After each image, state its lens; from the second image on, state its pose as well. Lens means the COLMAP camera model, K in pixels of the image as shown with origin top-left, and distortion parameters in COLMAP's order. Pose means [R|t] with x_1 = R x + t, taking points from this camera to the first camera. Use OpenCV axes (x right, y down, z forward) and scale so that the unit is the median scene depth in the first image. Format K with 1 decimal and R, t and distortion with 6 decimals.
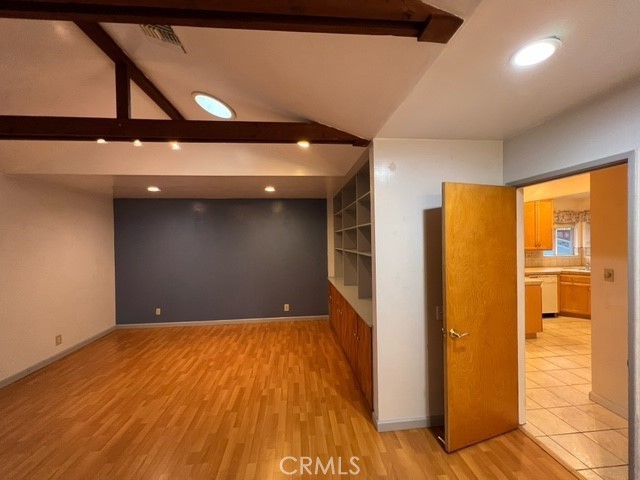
lens RADIAL K [[255.3, 0, 319.0], [0, 255.3, 240.3], [0, 0, 1]] dist [-0.000277, -0.000545]
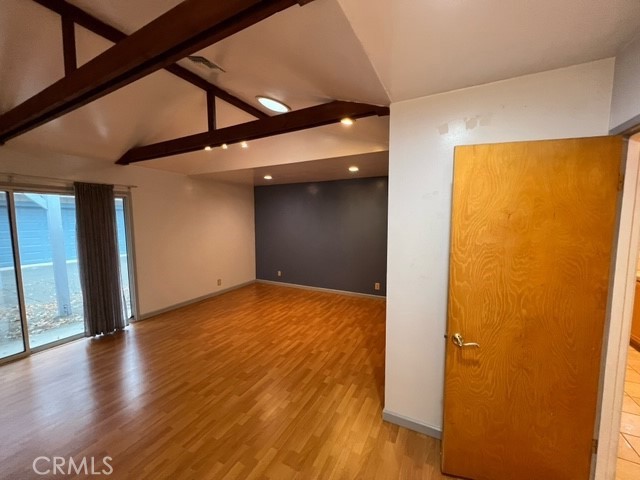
lens RADIAL K [[255.3, 0, 316.2], [0, 255.3, 240.7], [0, 0, 1]] dist [-0.000277, -0.000545]
pose [[0.836514, 0.060273, -0.544621, 0.395712], [-0.012589, 0.995784, 0.090866, -0.006808], [0.547801, -0.069155, 0.833745, 0.078393]]
